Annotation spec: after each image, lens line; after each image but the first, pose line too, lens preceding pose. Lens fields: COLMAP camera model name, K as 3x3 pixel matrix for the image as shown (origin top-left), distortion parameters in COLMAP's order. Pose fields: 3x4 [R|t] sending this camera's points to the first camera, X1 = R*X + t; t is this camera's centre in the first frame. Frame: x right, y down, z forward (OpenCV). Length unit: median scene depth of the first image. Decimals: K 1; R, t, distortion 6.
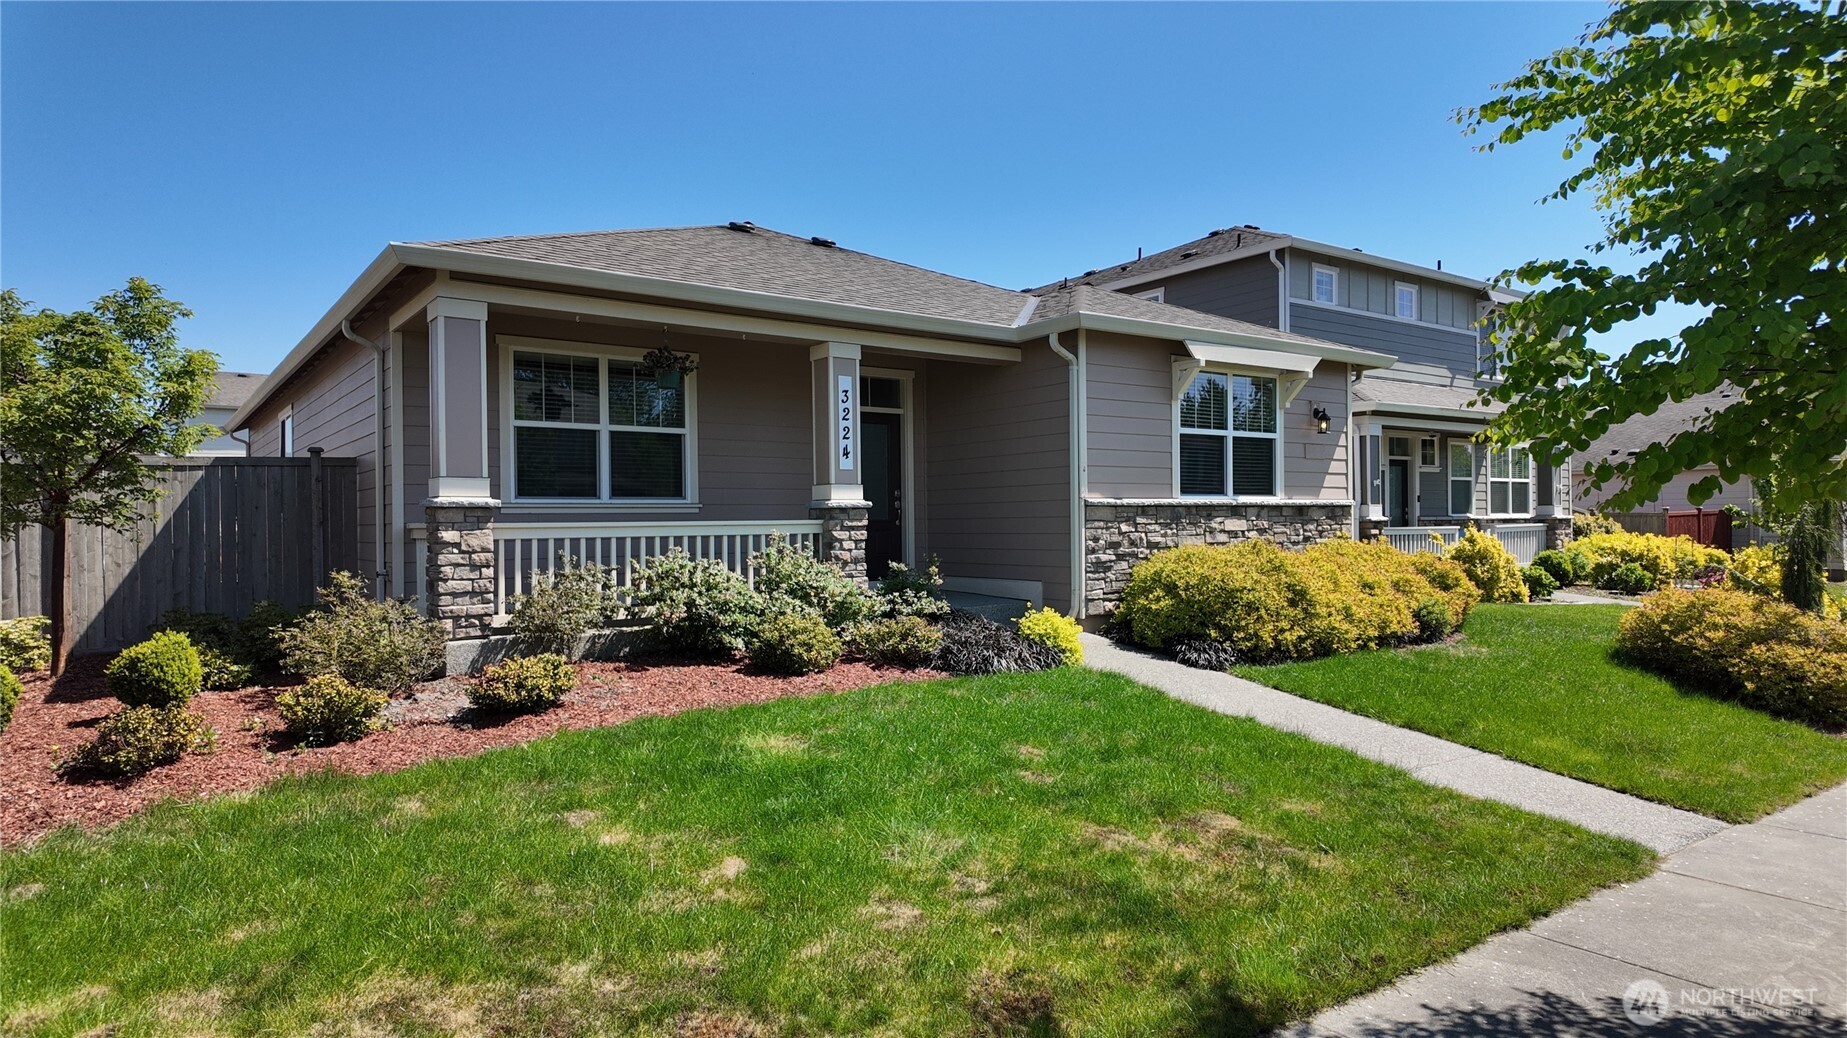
lens RADIAL K [[1063.9, 0, 923.5], [0, 1063.9, 519.0], [0, 0, 1]] dist [0.058114, -0.056754]
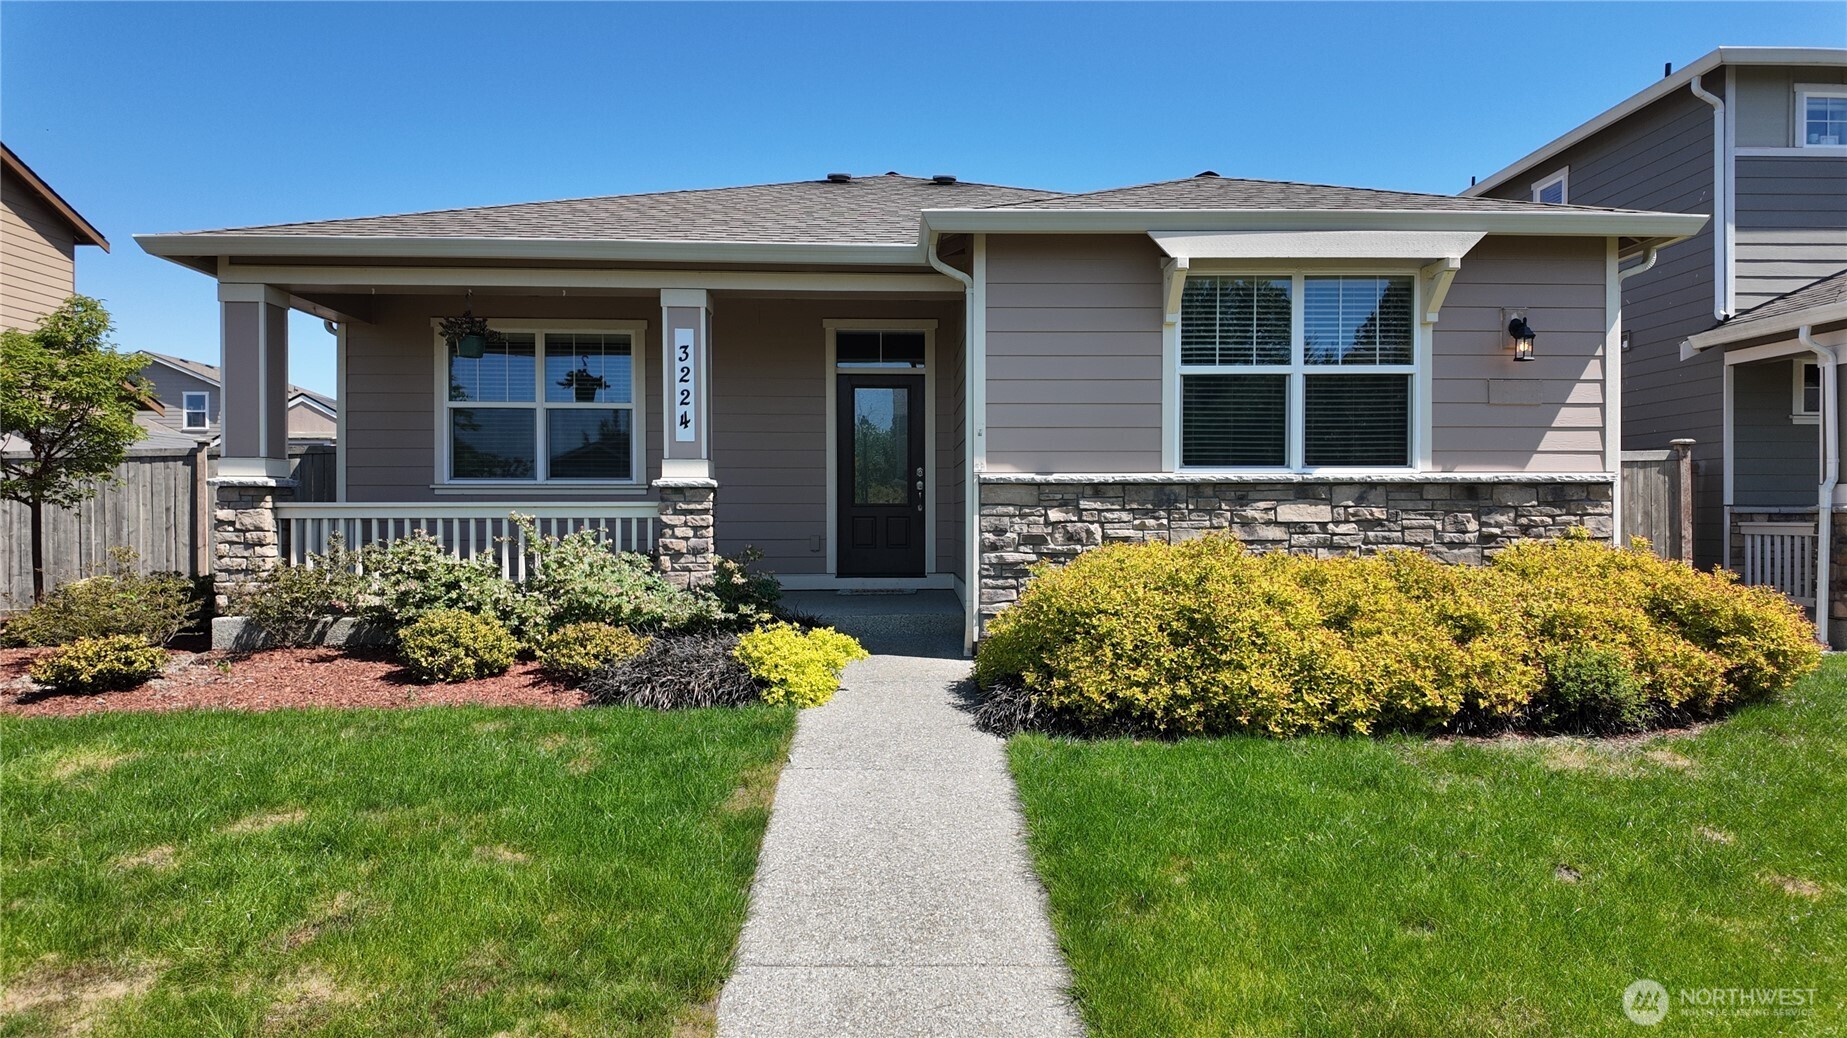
lens RADIAL K [[1063.9, 0, 923.5], [0, 1063.9, 519.0], [0, 0, 1]] dist [0.058114, -0.056754]
pose [[0.832912, 0.010917, -0.553298, 0.505740], [-0.006209, 0.999927, 0.010383, 0.004046], [0.553371, -0.005213, 0.832919, 0.379676]]
